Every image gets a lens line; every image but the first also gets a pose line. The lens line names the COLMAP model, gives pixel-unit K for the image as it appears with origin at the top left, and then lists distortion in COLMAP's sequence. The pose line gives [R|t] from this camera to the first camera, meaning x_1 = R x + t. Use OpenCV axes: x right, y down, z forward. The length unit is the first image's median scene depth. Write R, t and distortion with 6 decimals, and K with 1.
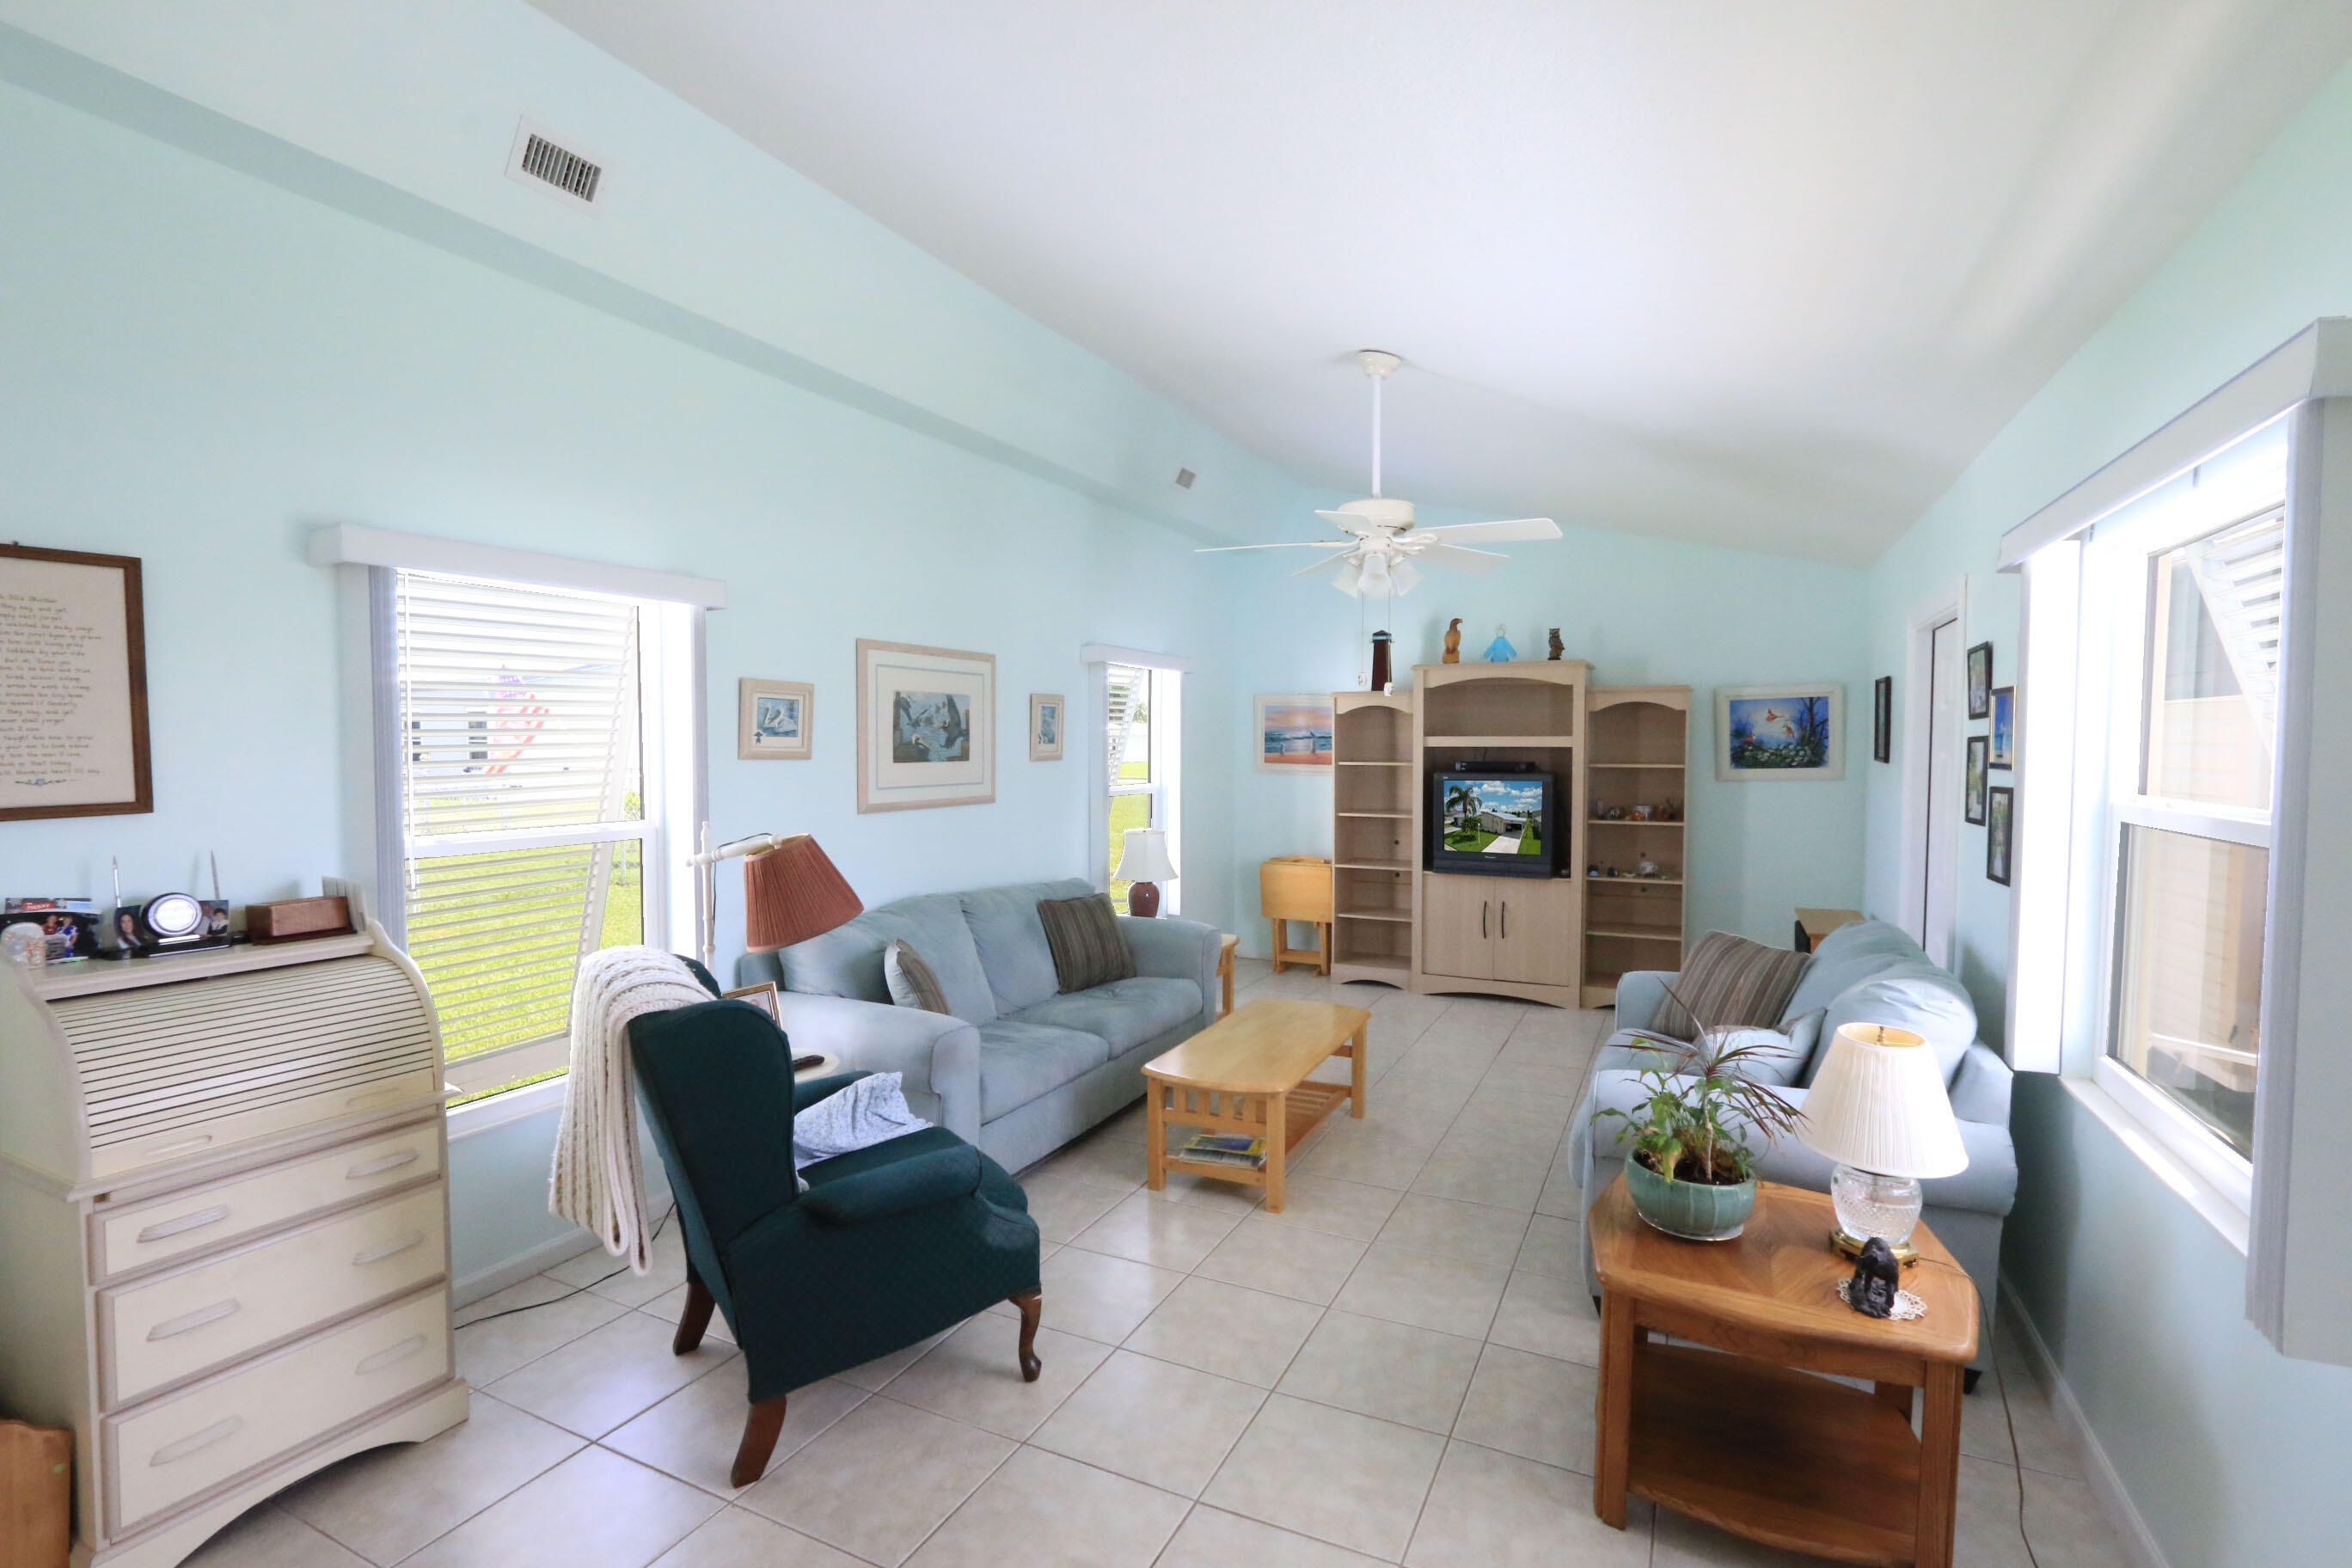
lens RADIAL K [[1078.4, 0, 1182.5], [0, 1078.4, 794.5], [0, 0, 1]] dist [-0.019315, 0.003065]
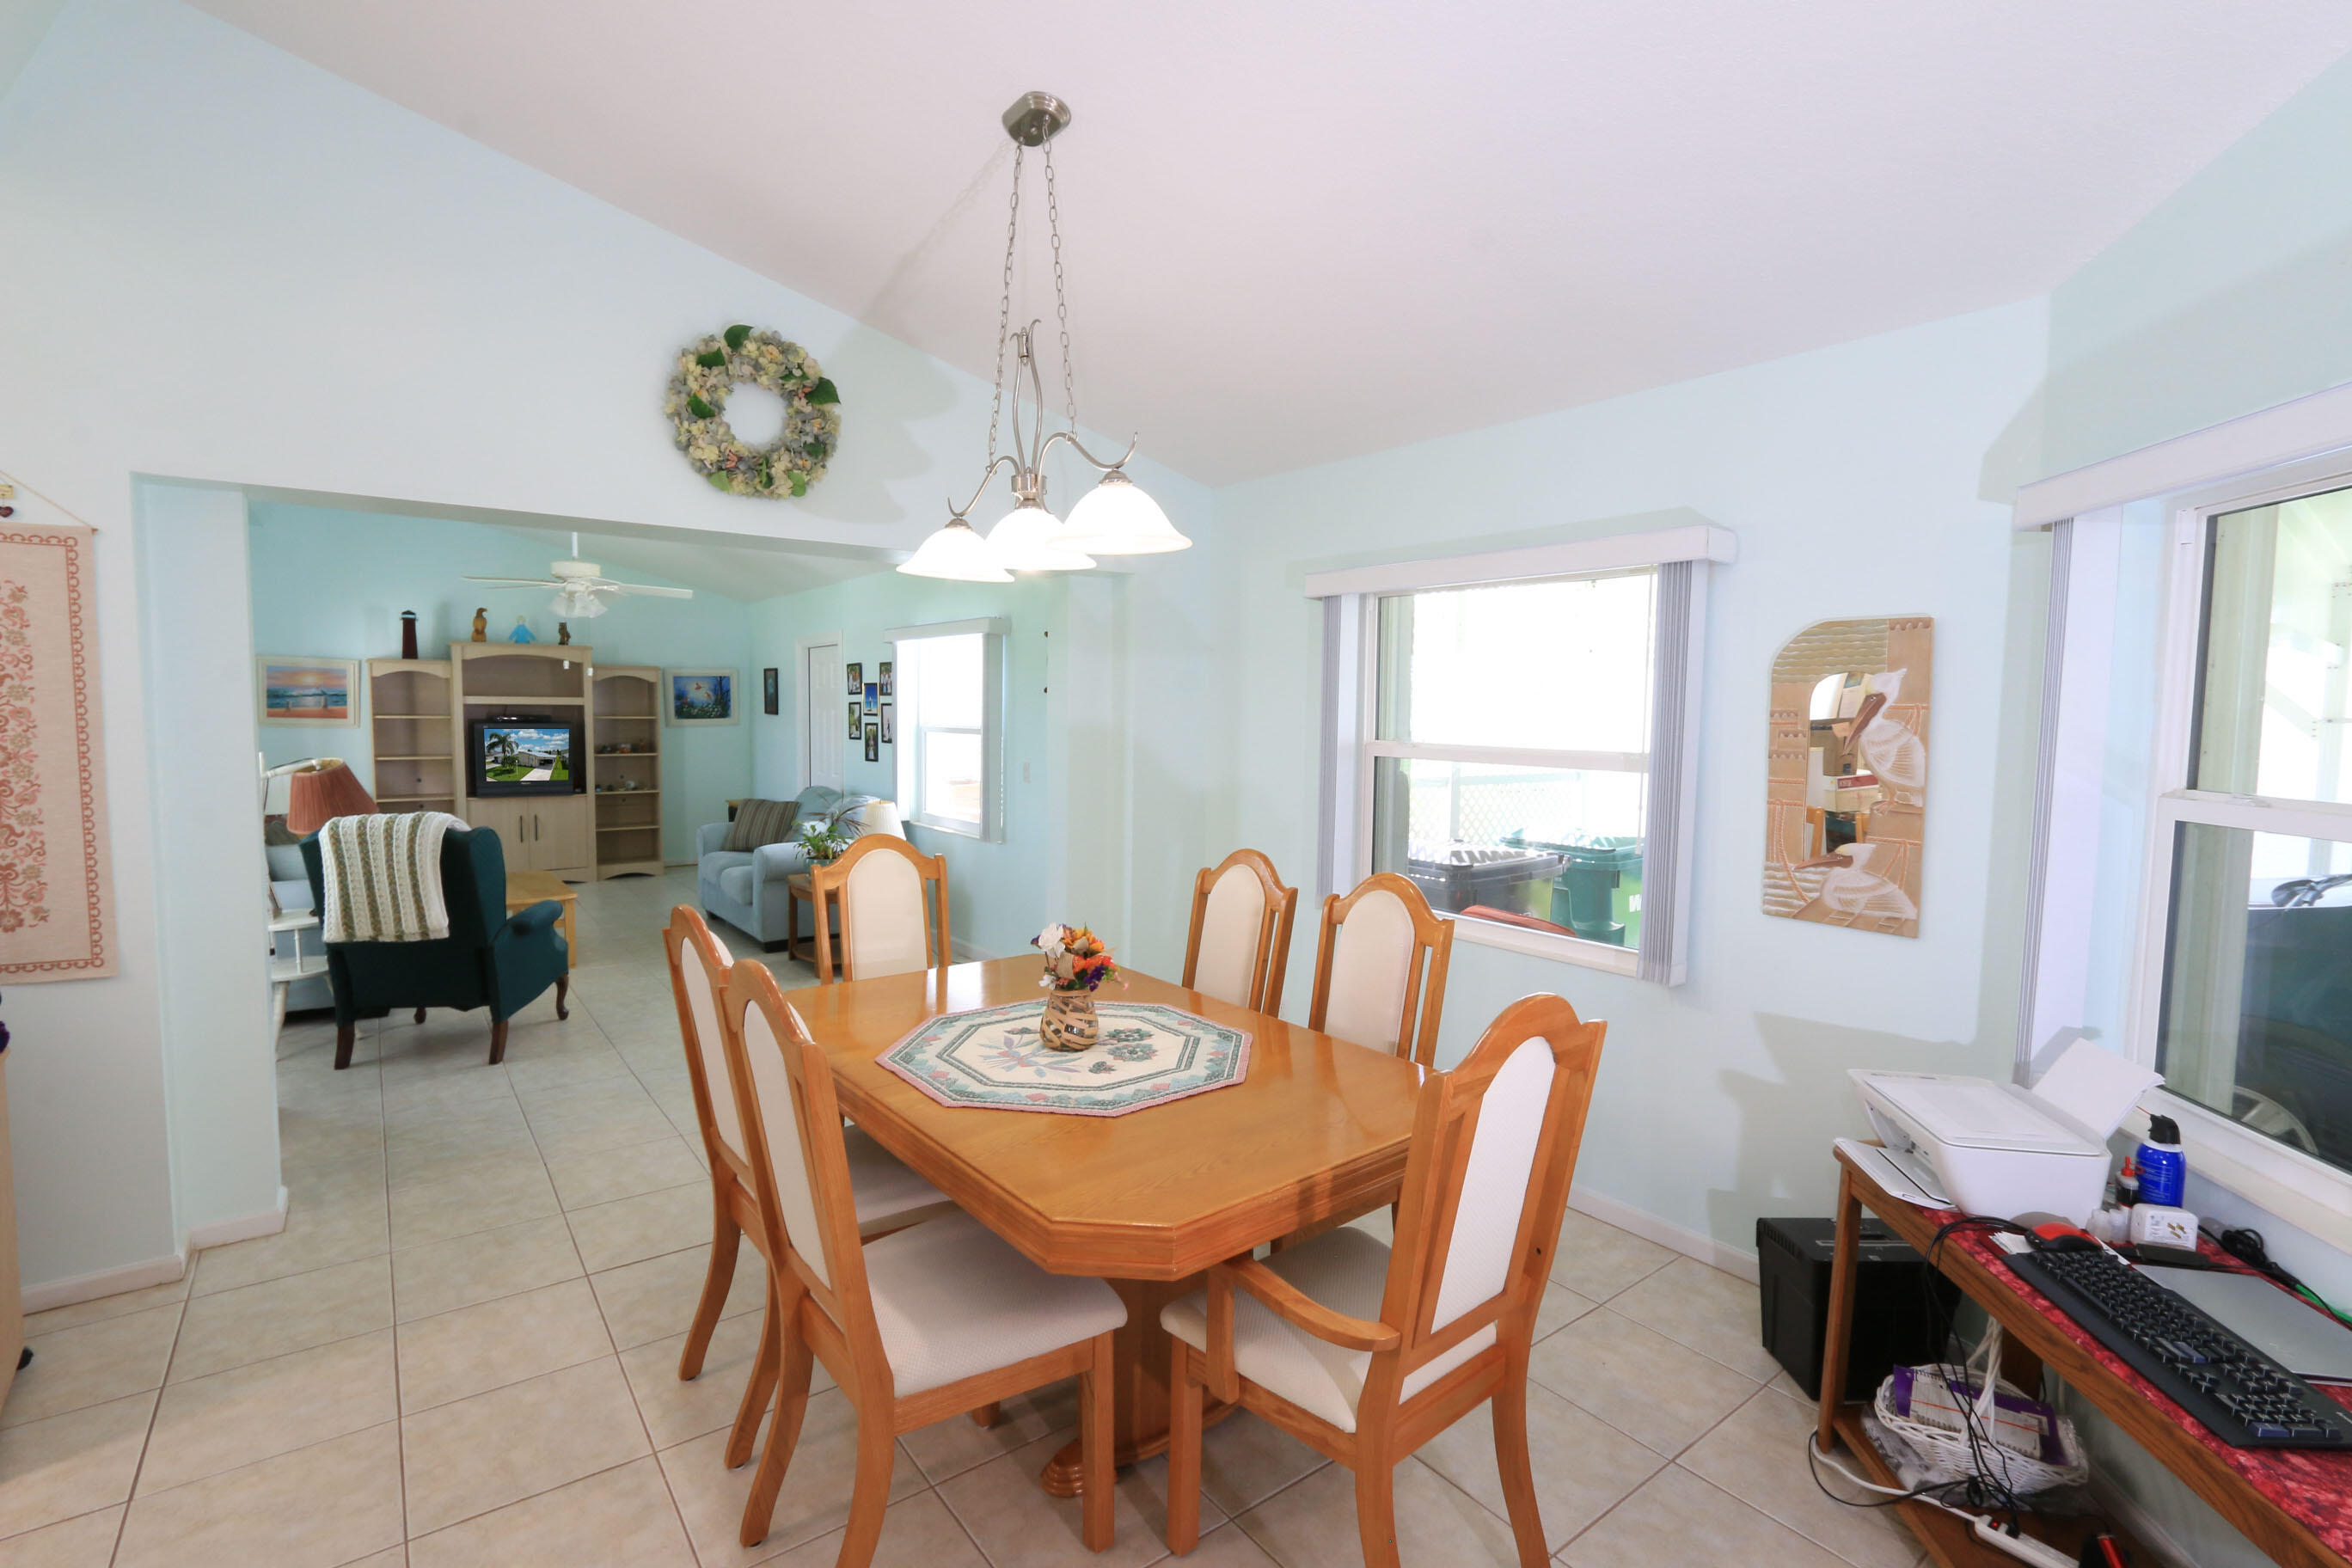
lens RADIAL K [[1078.4, 0, 1185.9], [0, 1078.4, 780.4], [0, 0, 1]] dist [-0.019315, 0.003065]
pose [[0.454058, -0.055653, 0.889232, -0.562935], [0.031460, 0.998426, 0.046423, 0.016178], [-0.890417, 0.006896, 0.455094, -0.392501]]
